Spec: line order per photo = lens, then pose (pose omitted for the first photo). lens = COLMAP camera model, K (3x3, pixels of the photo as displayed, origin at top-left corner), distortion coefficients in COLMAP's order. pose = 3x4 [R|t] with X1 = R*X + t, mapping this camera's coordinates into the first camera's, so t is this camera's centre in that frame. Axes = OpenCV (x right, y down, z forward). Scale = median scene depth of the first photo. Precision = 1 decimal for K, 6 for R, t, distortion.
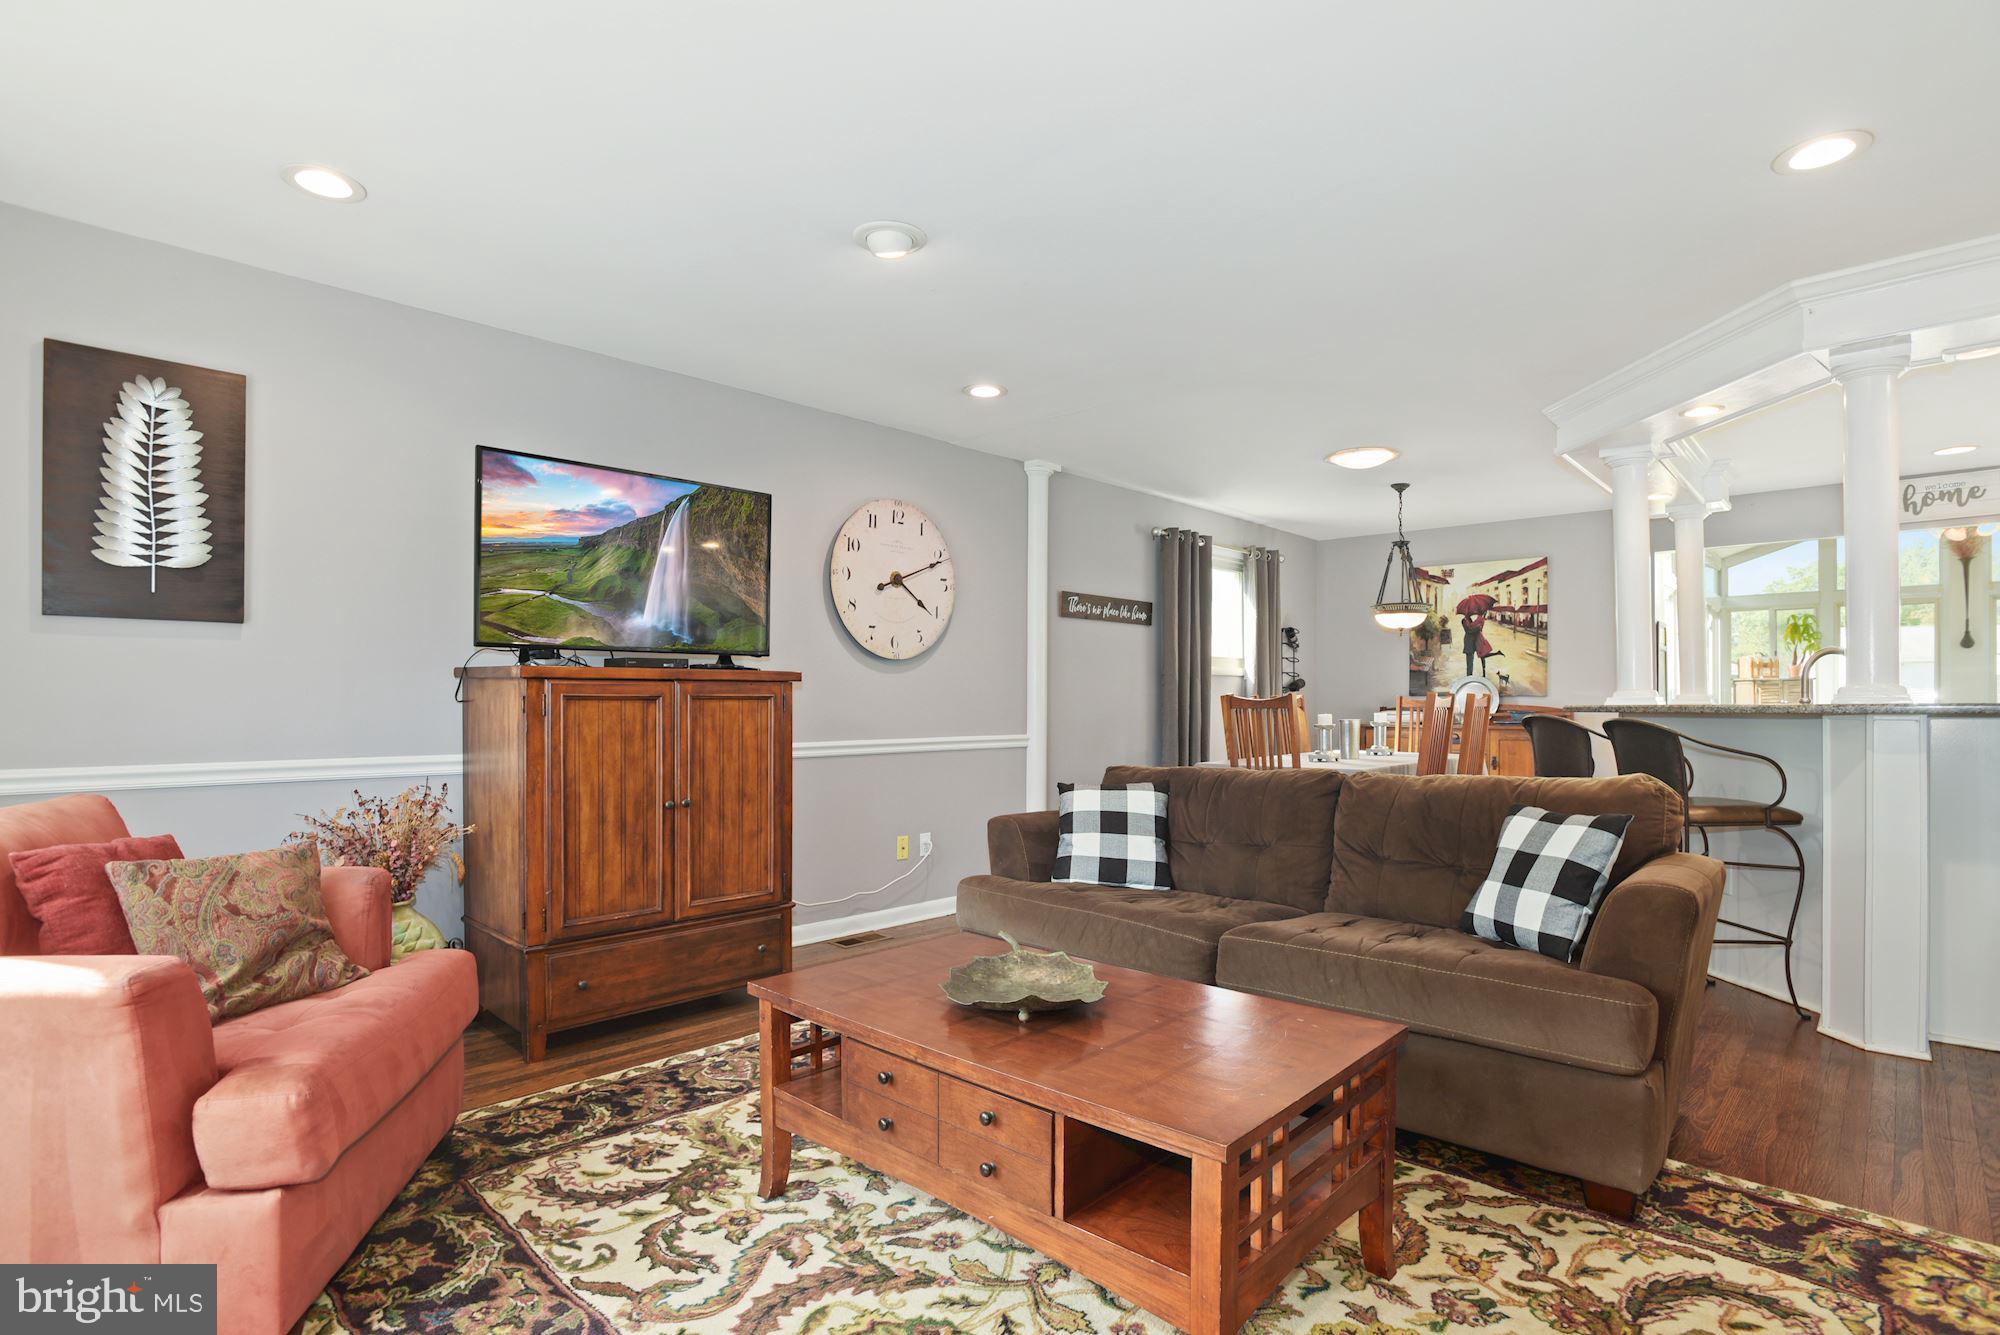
lens RADIAL K [[989.5, 0, 1007.3], [0, 989.5, 711.0], [0, 0, 1]] dist [-0.057060, 0.018898]
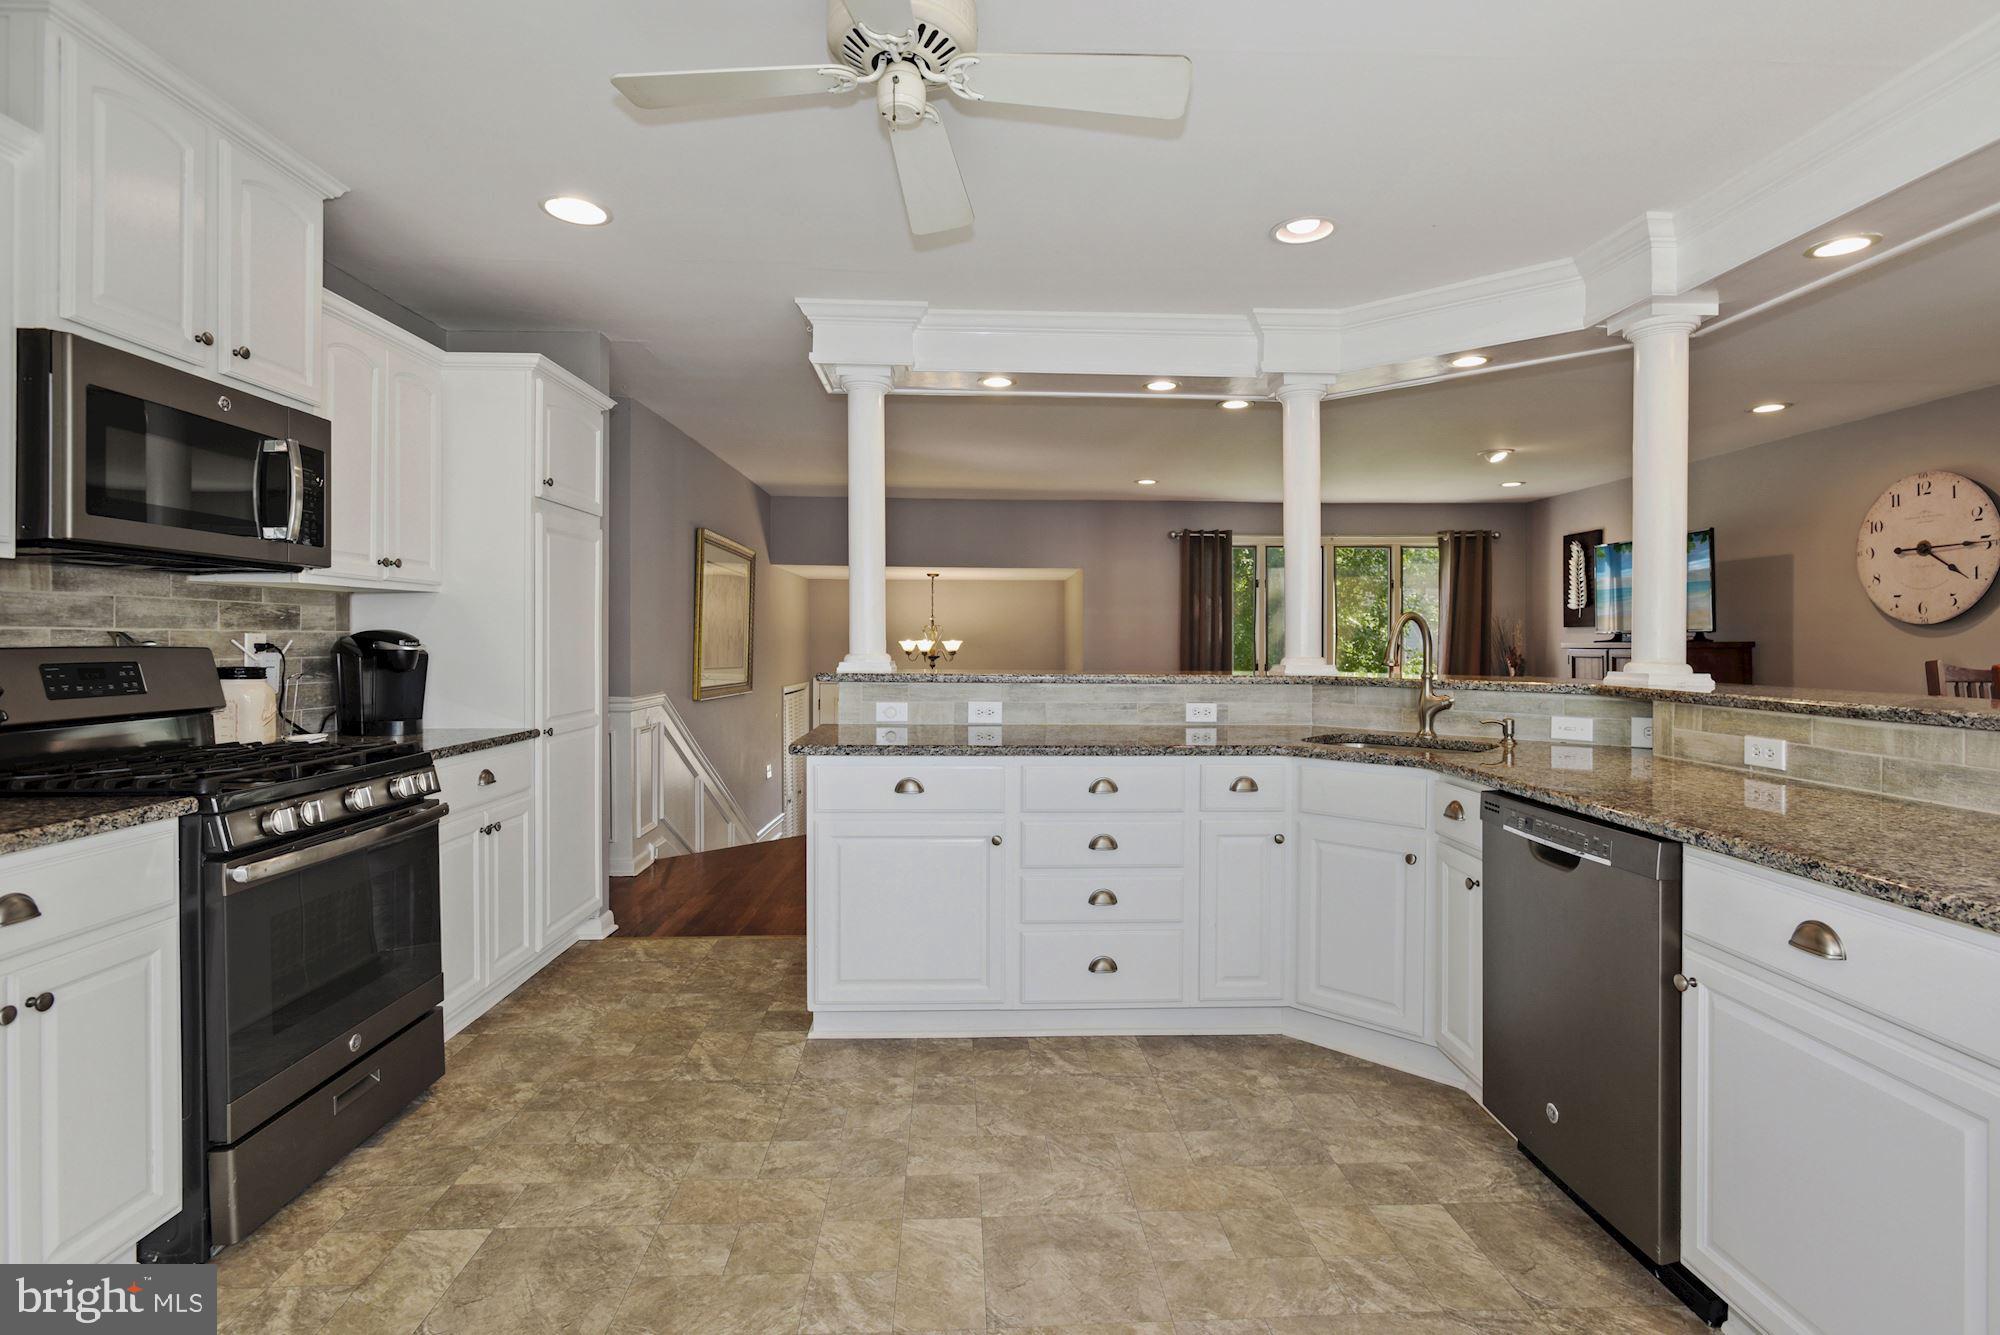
lens RADIAL K [[962.9, 0, 1001.1], [0, 962.9, 643.5], [0, 0, 1]] dist [0.001108, 0.001173]
pose [[-0.712661, 0.001364, -0.701507, 2.378048], [-0.005105, 0.999962, 0.007132, -0.061109], [0.701490, 0.008664, -0.712627, 1.894491]]
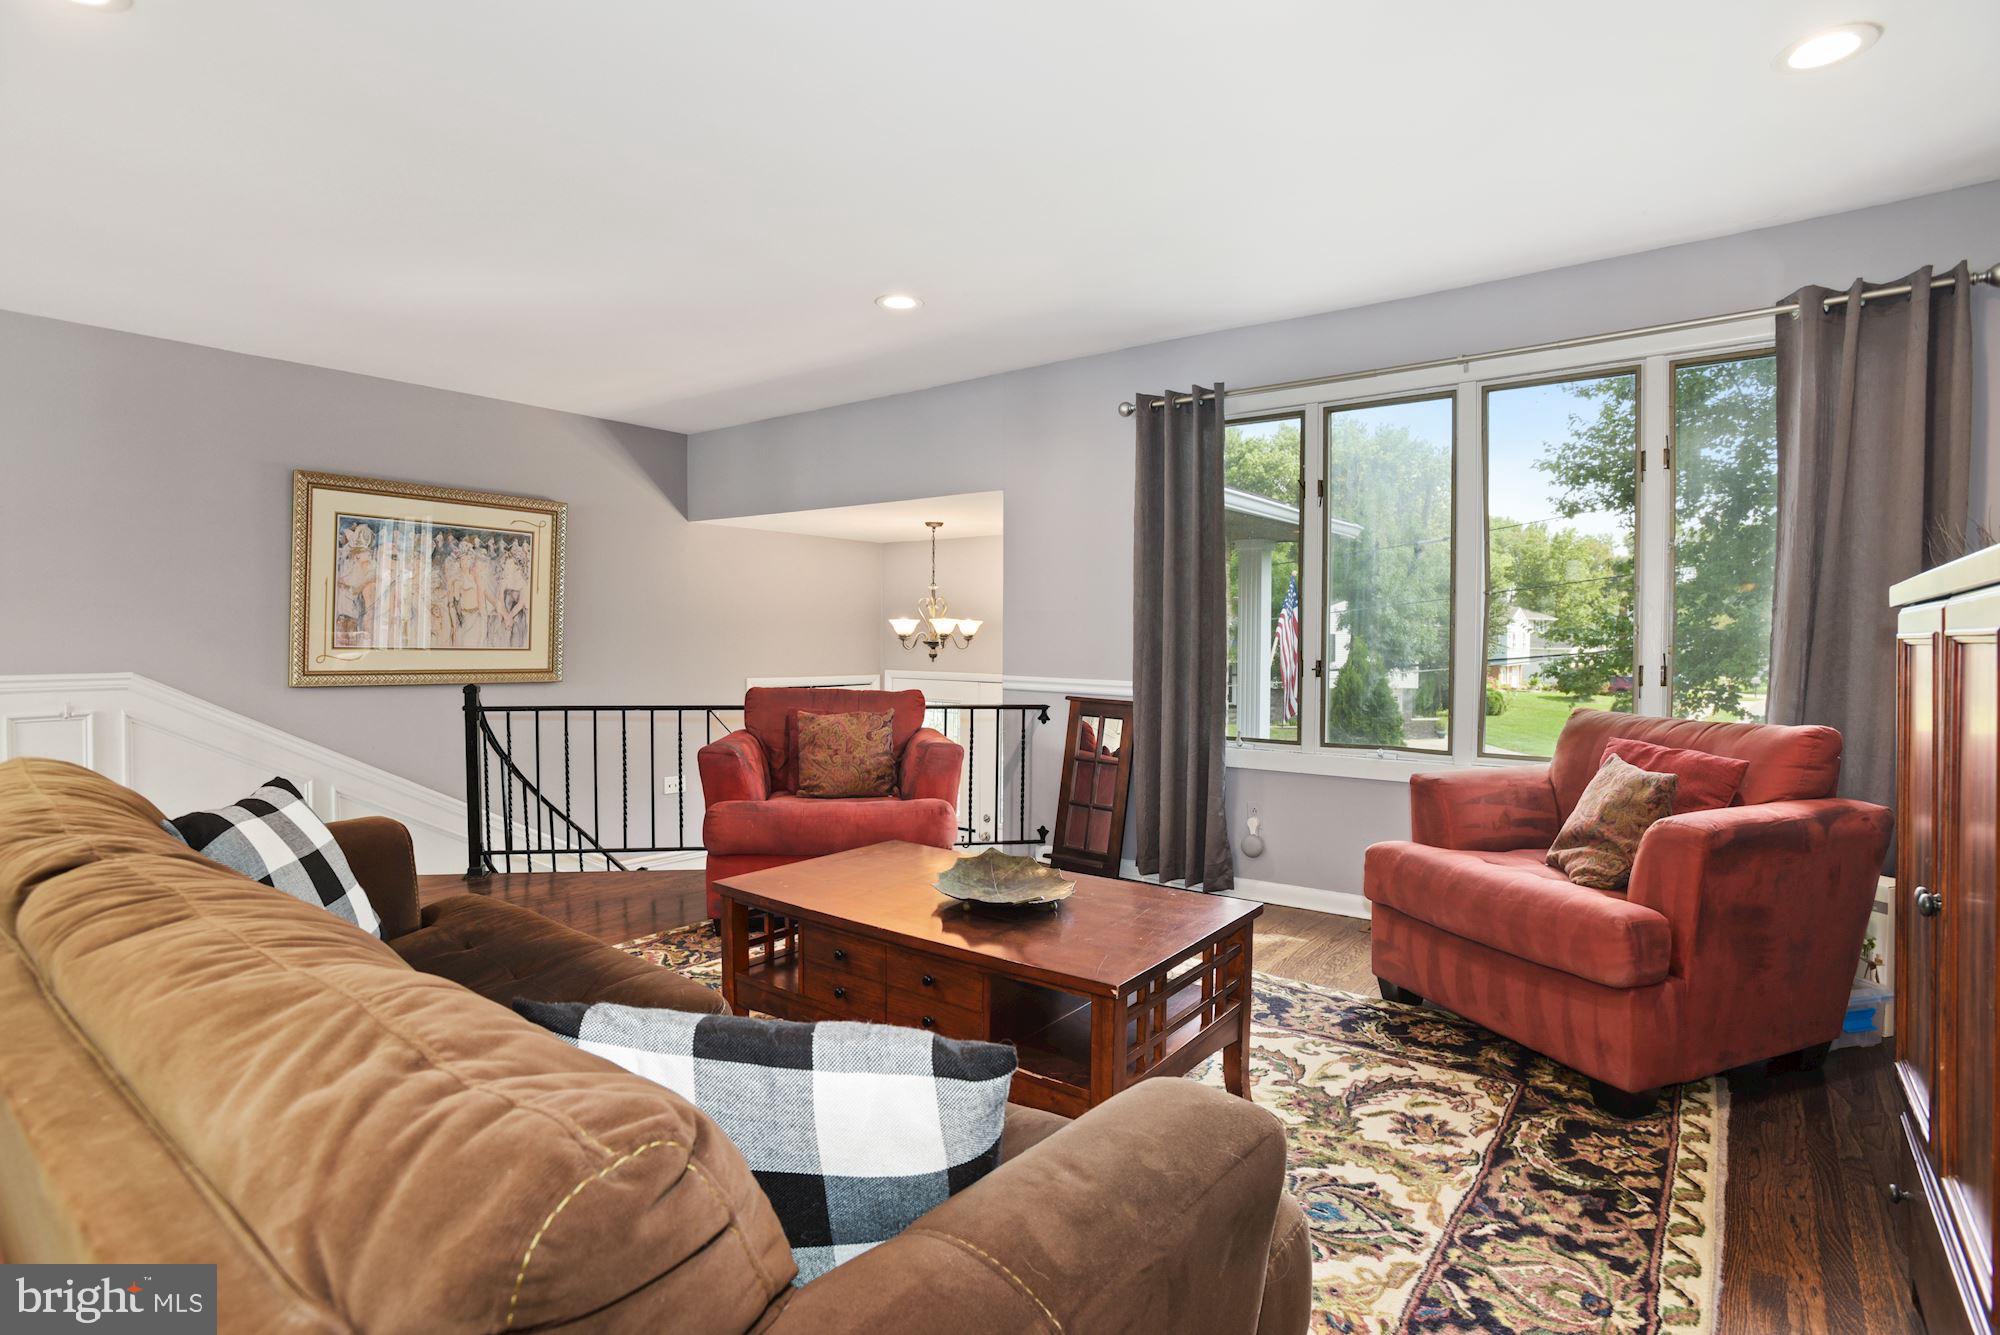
lens RADIAL K [[997.3, 0, 997.0], [0, 997.3, 646.5], [0, 0, 1]] dist [-0.034189, 0.001038]
pose [[-0.995930, -0.001580, -0.090111, 0.104586], [-0.003281, 0.999819, 0.018724, -0.023188], [0.090065, 0.018944, -0.995756, 1.703495]]
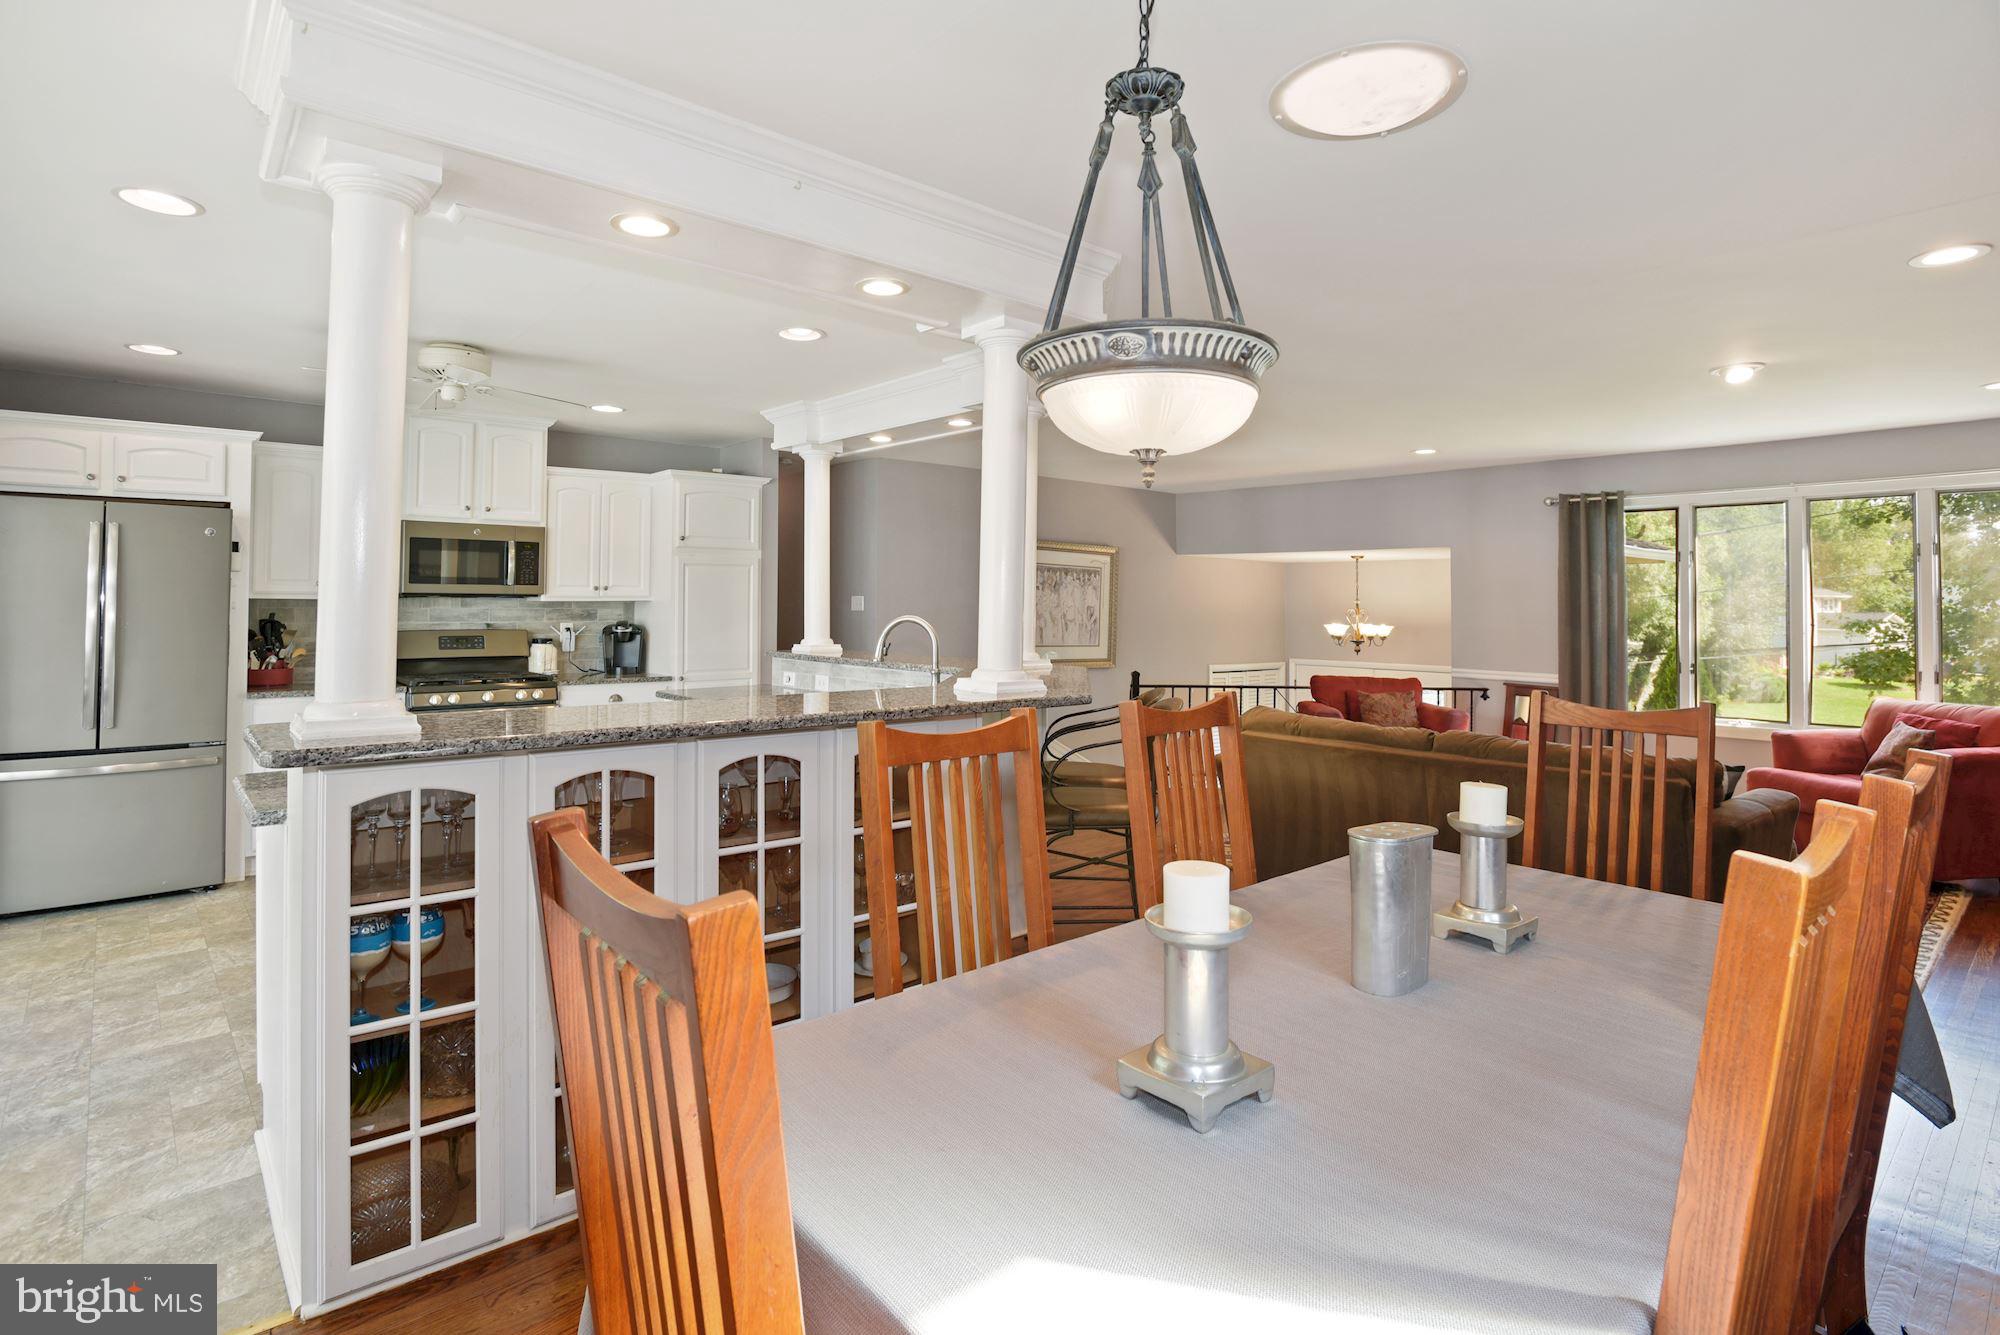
lens RADIAL K [[1001.9, 0, 1010.9], [0, 1001.9, 585.3], [0, 0, 1]] dist [-0.062013, 0.034348]
pose [[-0.994530, -0.004179, 0.104372, 0.897168], [-0.005957, 0.999842, -0.016727, -0.117720], [-0.104285, -0.017258, -0.994398, 2.812046]]
